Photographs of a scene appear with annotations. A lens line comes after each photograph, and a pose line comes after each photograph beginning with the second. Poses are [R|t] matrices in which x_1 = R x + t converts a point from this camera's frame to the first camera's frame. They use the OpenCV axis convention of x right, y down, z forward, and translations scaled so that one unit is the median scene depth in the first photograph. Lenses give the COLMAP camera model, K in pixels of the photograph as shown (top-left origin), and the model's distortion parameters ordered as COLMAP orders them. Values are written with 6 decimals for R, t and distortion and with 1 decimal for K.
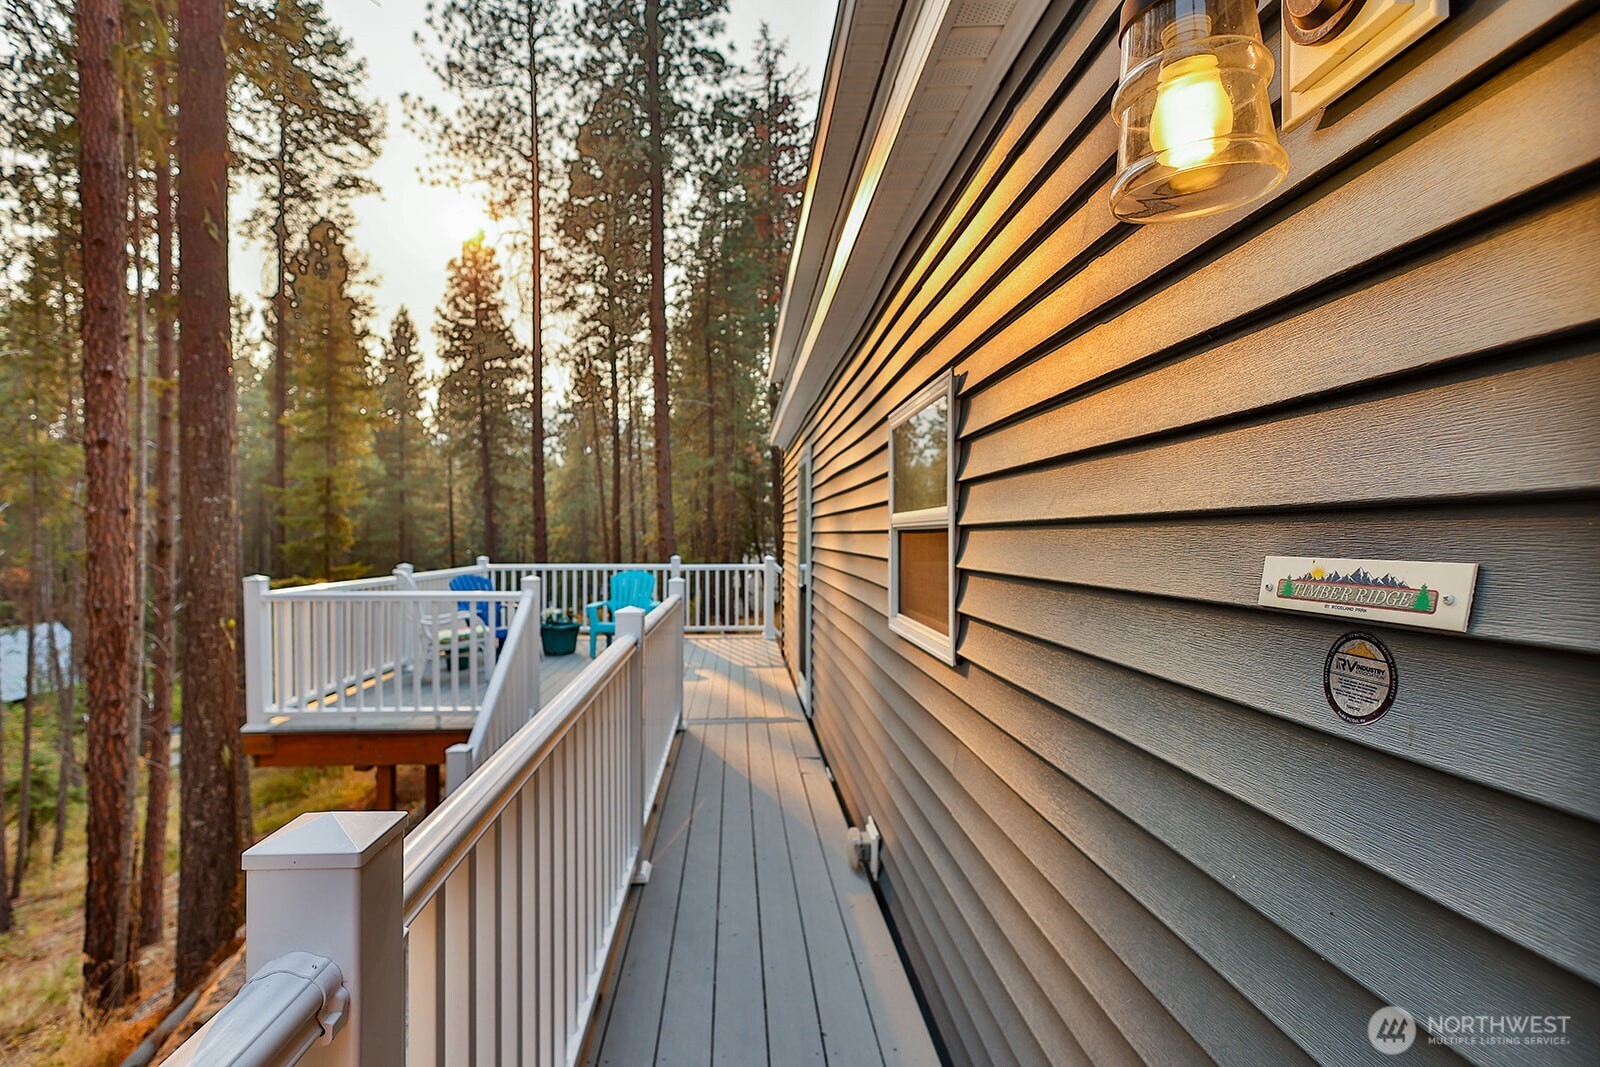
lens RADIAL K [[793.2, 0, 807.8], [0, 793.2, 536.6], [0, 0, 1]] dist [-0.005420, 0.002911]
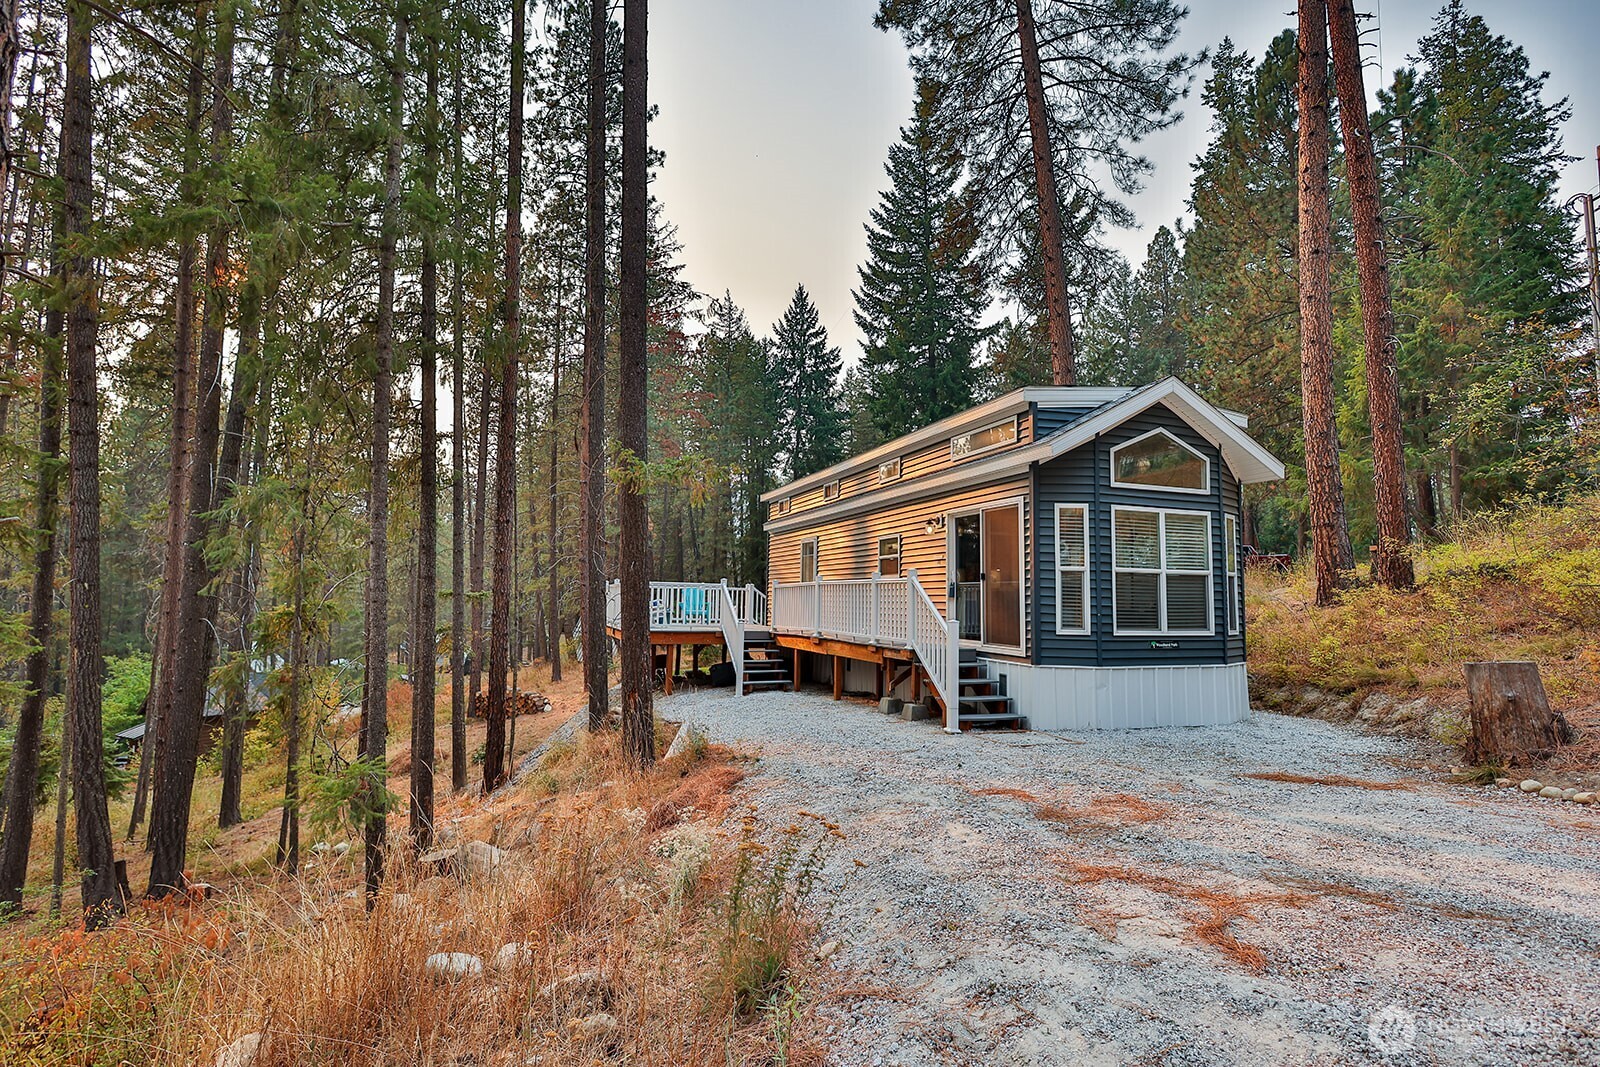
lens RADIAL K [[793.2, 0, 819.1], [0, 793.2, 529.9], [0, 0, 1]] dist [-0.005420, 0.002911]
pose [[0.960188, 0.040896, 0.276345, -0.161314], [-0.015205, 0.995411, -0.094476, 0.027644], [-0.278940, 0.086513, 0.956404, -0.363747]]
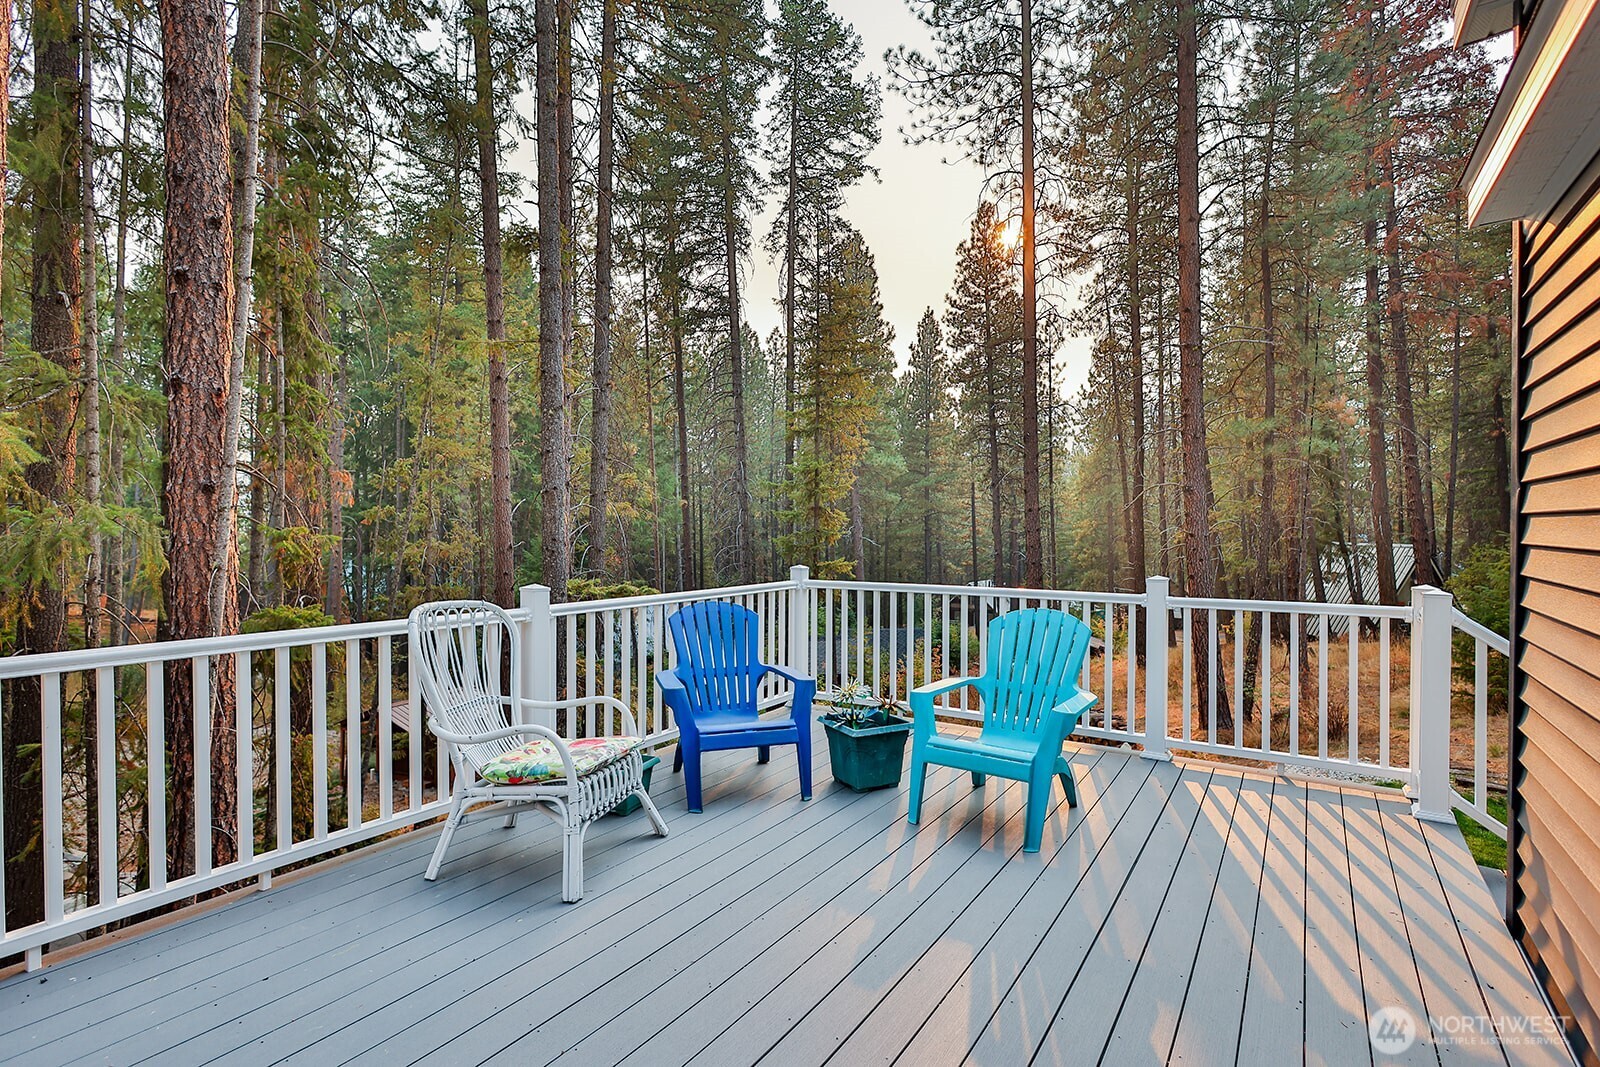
lens RADIAL K [[793.2, 0, 802.8], [0, 793.2, 534.0], [0, 0, 1]] dist [-0.005420, 0.002911]
pose [[0.791372, 0.004668, -0.611317, -0.019031], [-0.002915, 0.999988, 0.003862, 0.000401], [0.611328, -0.001275, 0.791376, 0.188072]]
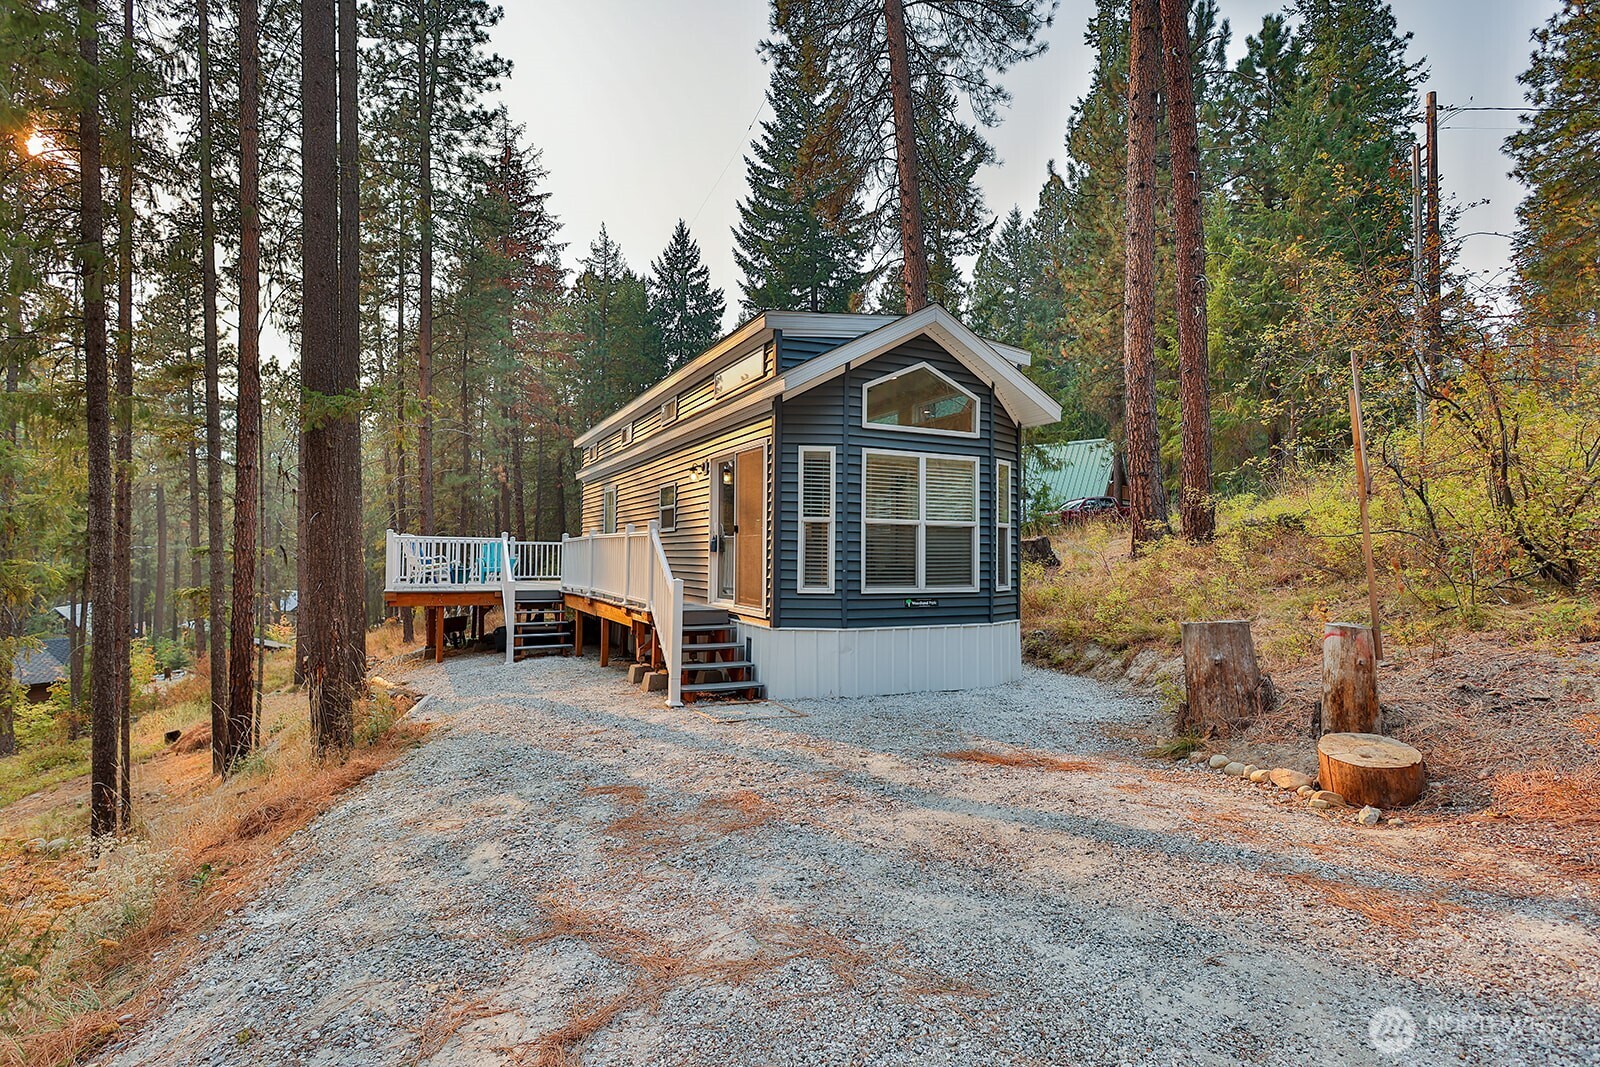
lens RADIAL K [[793.2, 0, 820.9], [0, 793.2, 535.5], [0, 0, 1]] dist [-0.005420, 0.002911]
pose [[0.925048, 0.017386, 0.379453, -0.073838], [-0.007450, 0.999590, -0.027637, 0.024714], [-0.379778, 0.022739, 0.924798, -0.348300]]
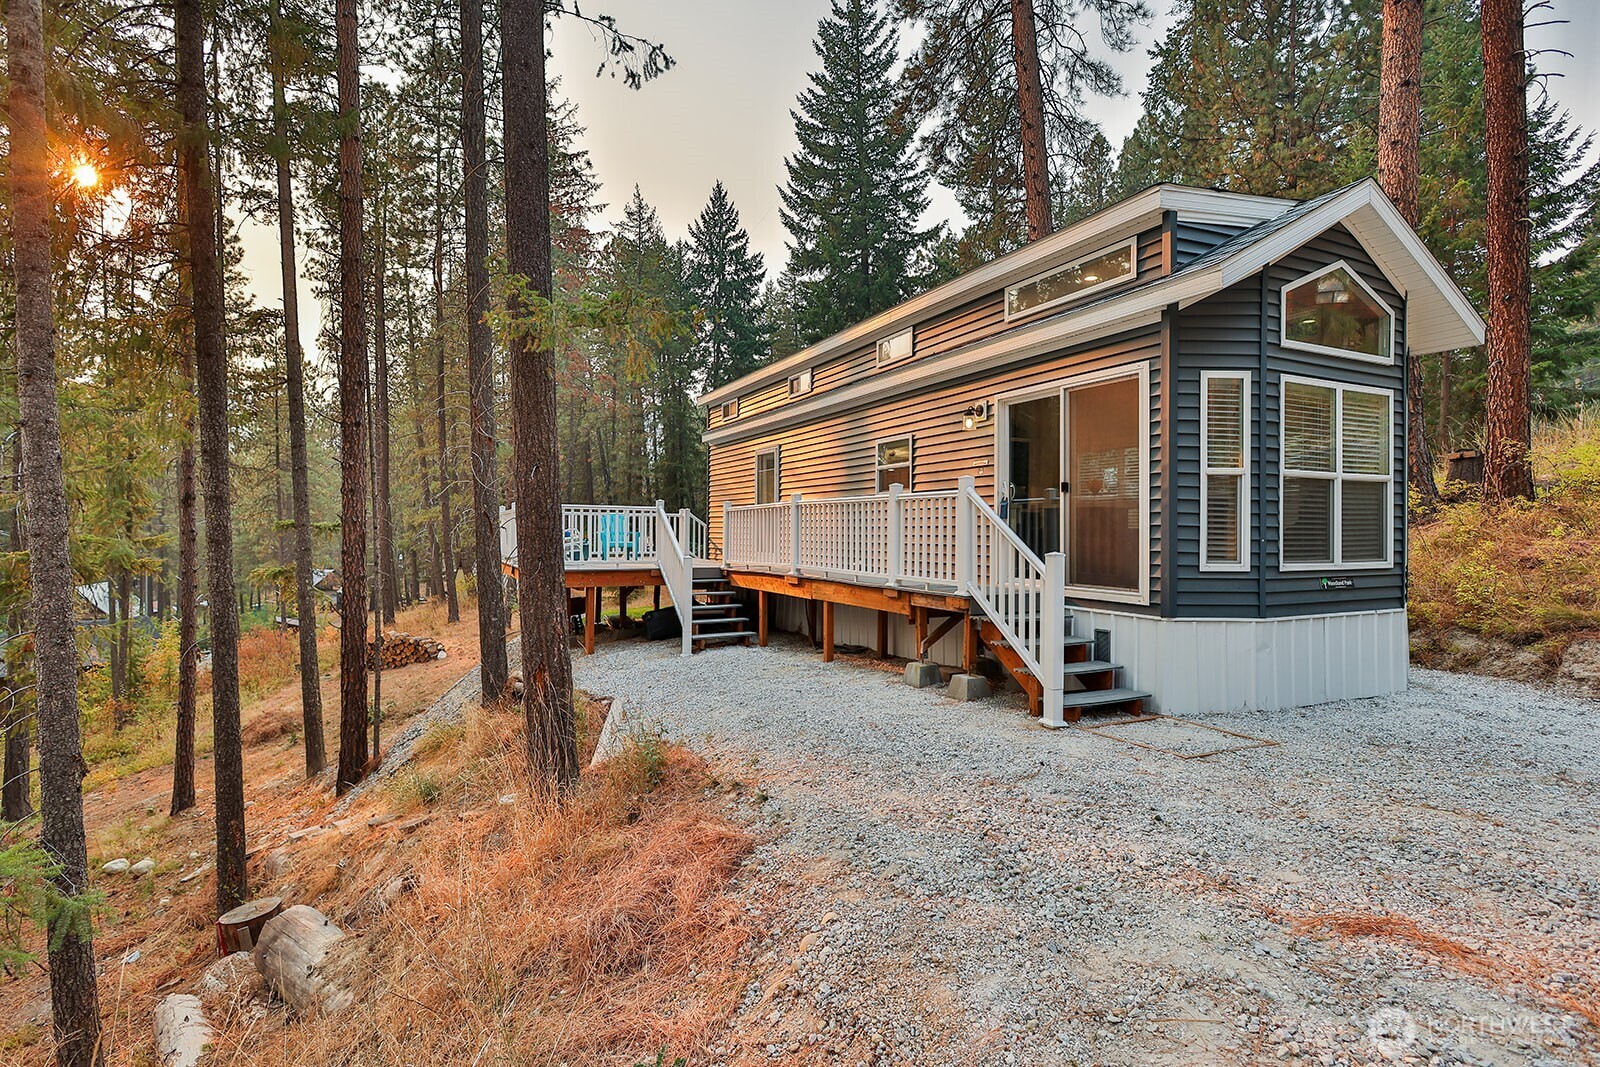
lens RADIAL K [[793.2, 0, 806.8], [0, 793.2, 520.4], [0, 0, 1]] dist [-0.005420, 0.002911]
pose [[0.928716, 0.009473, 0.370672, -0.153679], [-0.002759, 0.999822, -0.018640, 0.028724], [-0.370783, 0.016288, 0.928577, -0.227040]]
